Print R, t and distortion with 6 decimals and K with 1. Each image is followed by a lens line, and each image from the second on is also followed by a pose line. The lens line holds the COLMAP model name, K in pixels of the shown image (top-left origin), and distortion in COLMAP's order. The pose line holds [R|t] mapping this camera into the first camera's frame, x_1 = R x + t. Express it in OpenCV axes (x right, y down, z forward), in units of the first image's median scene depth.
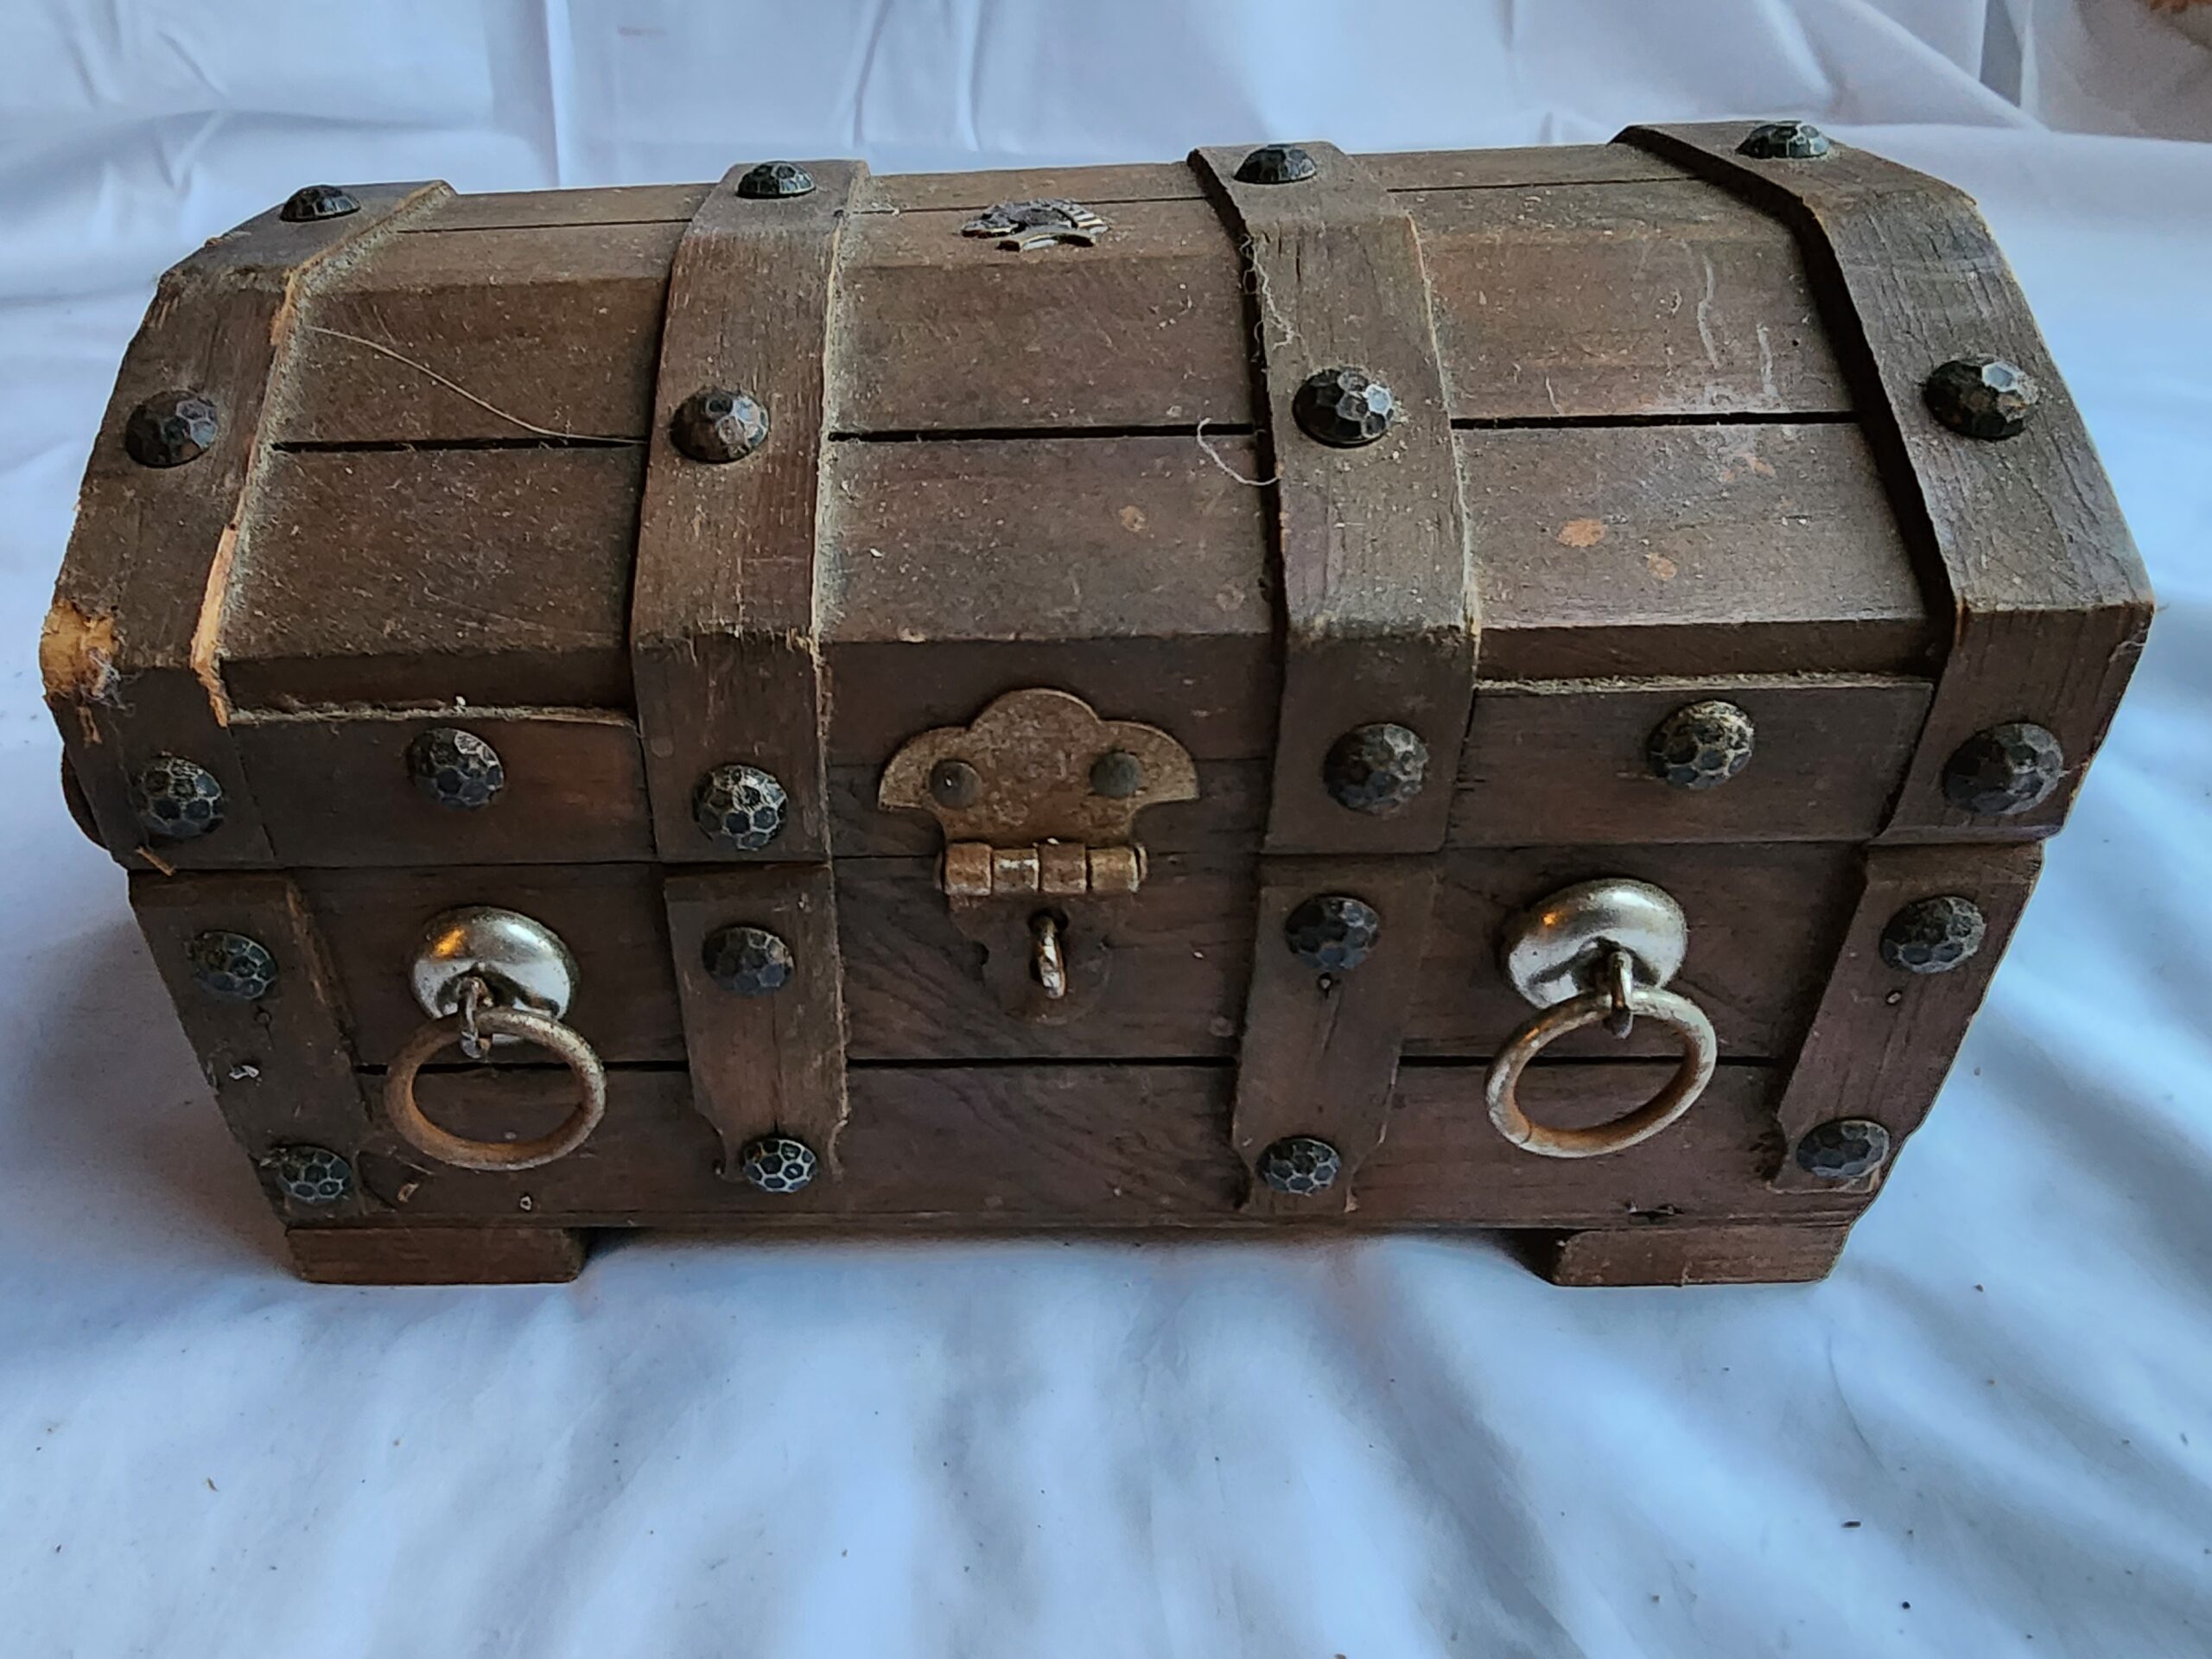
lens RADIAL K [[1491.5, 0, 982.0], [0, 1491.5, 833.7], [0, 0, 1]] dist [0.017209, 0.002837]
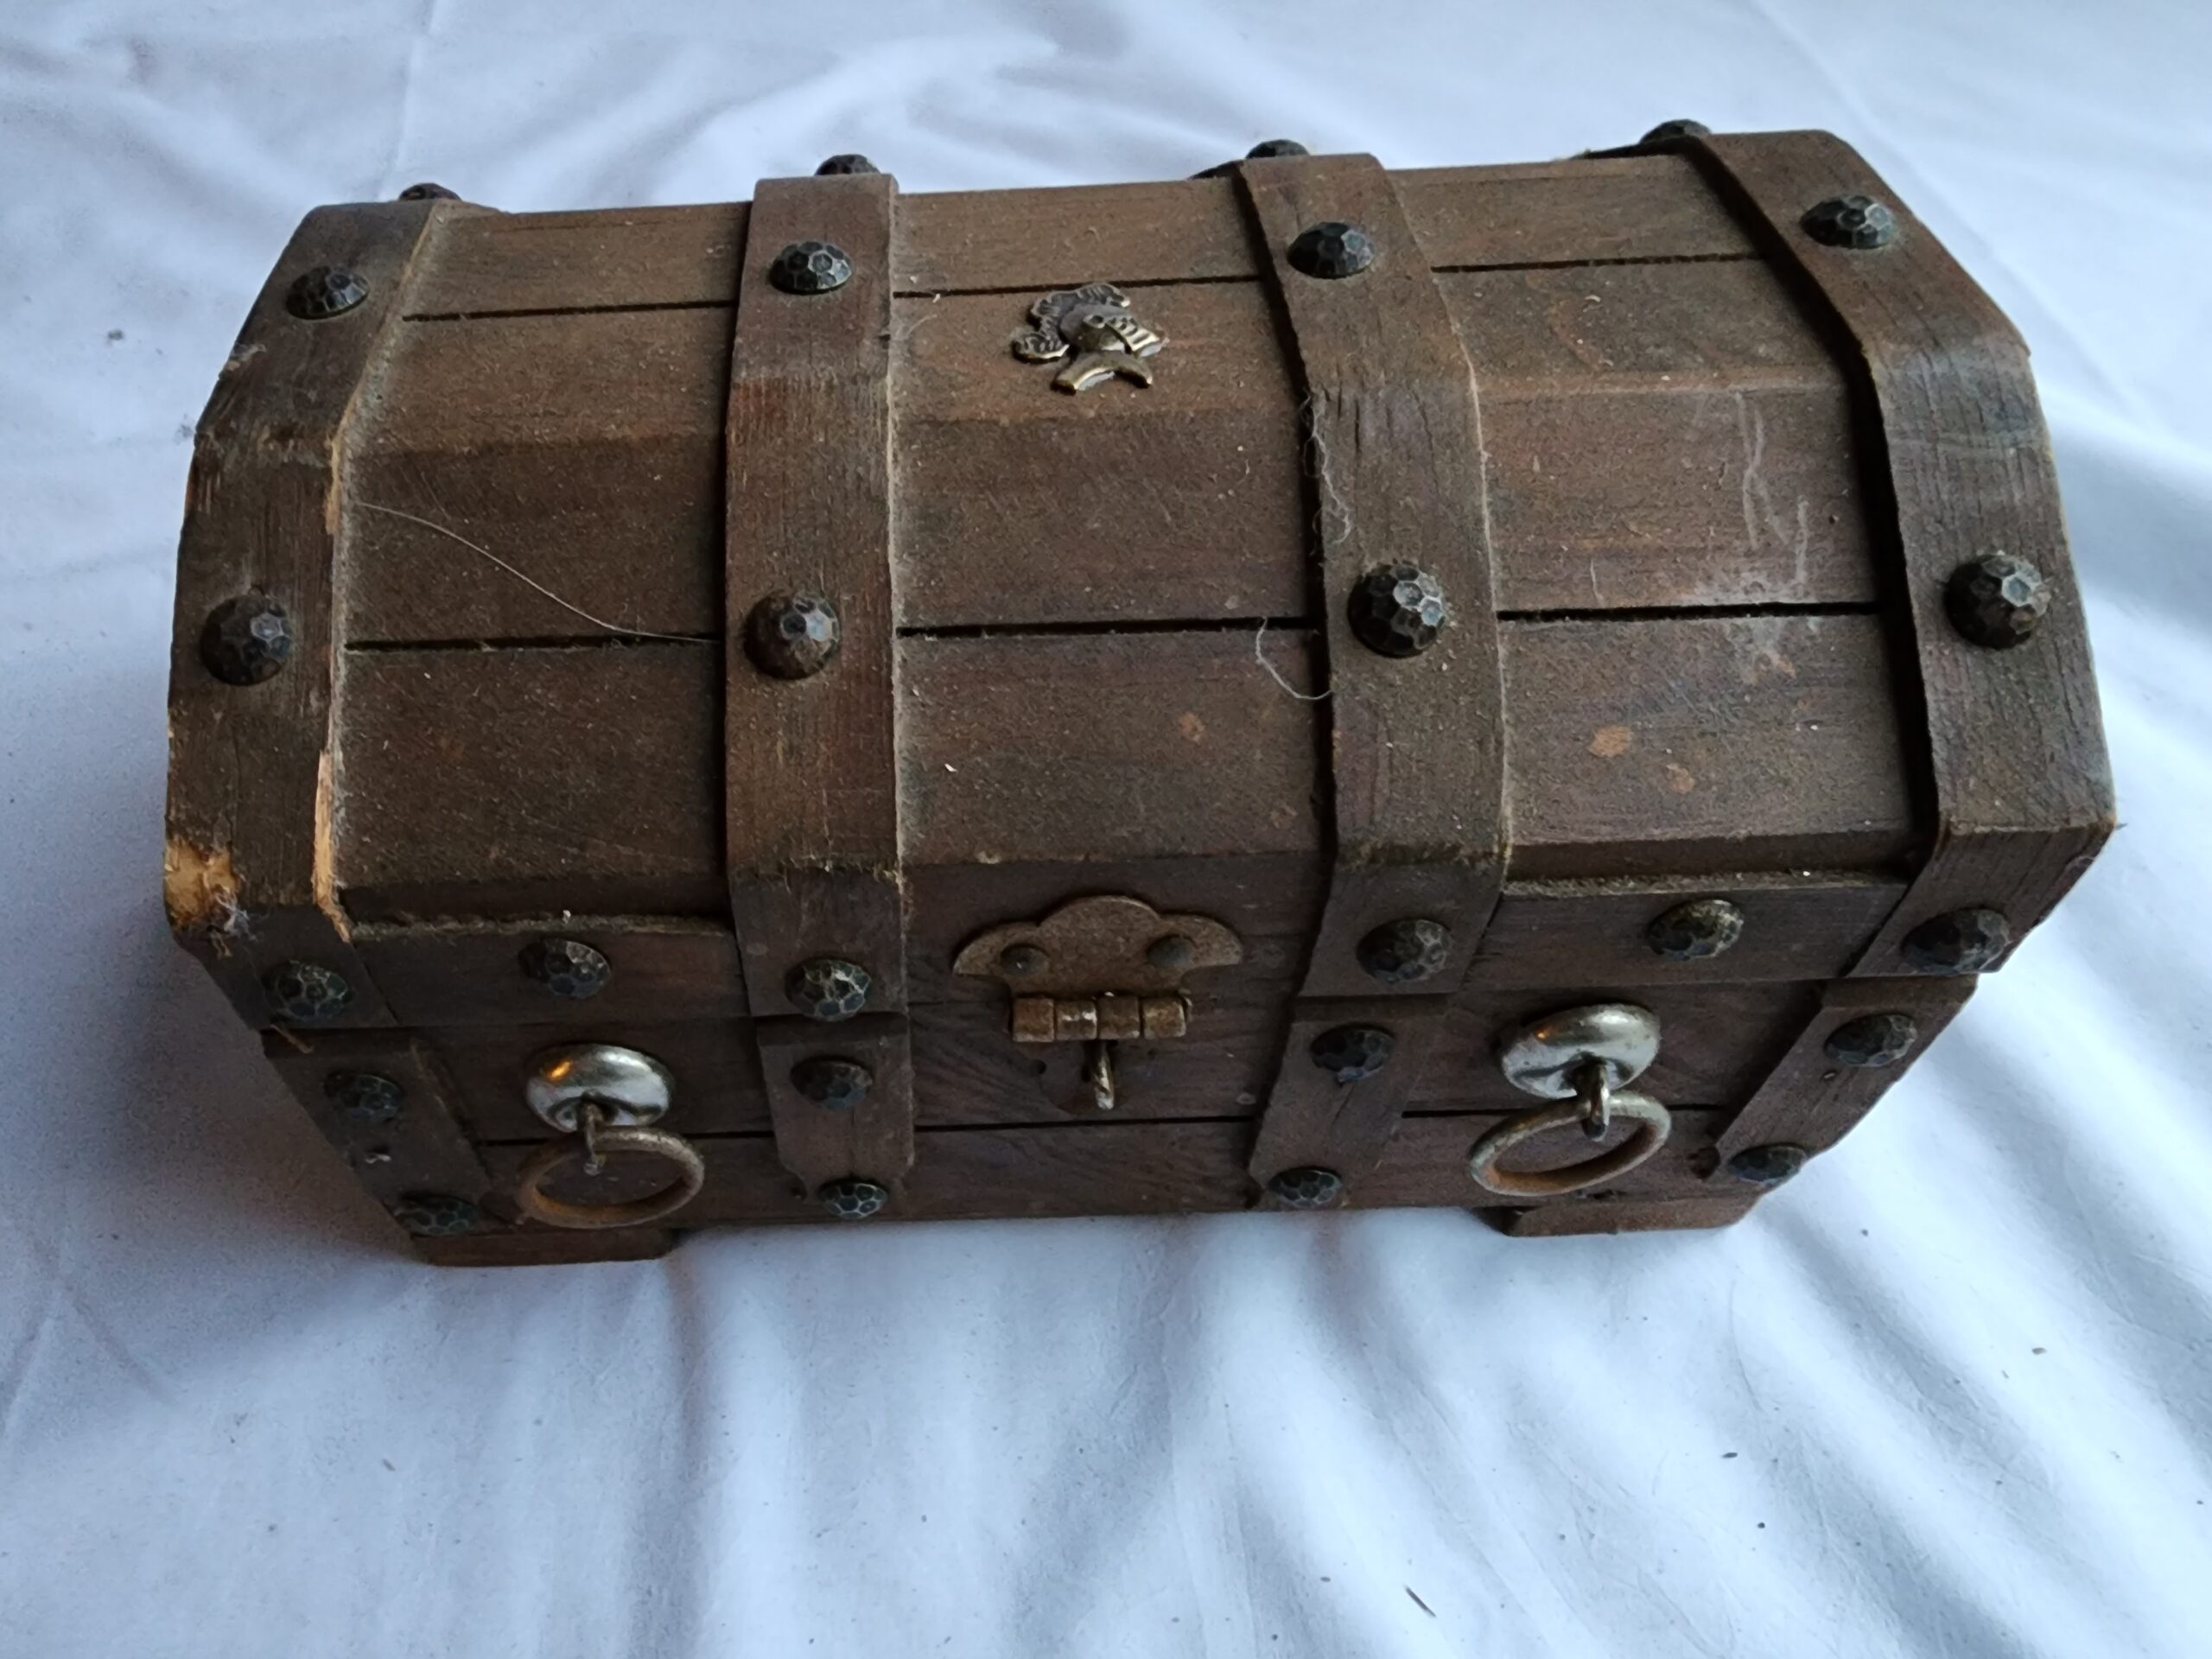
lens RADIAL K [[1491.5, 0, 982.0], [0, 1491.5, 833.7], [0, 0, 1]] dist [0.017209, 0.002837]
pose [[0.999062, -0.021930, 0.037352, -0.086638], [0.010348, 0.958224, 0.285831, -0.432663], [-0.042060, -0.285176, 0.957552, -0.023187]]
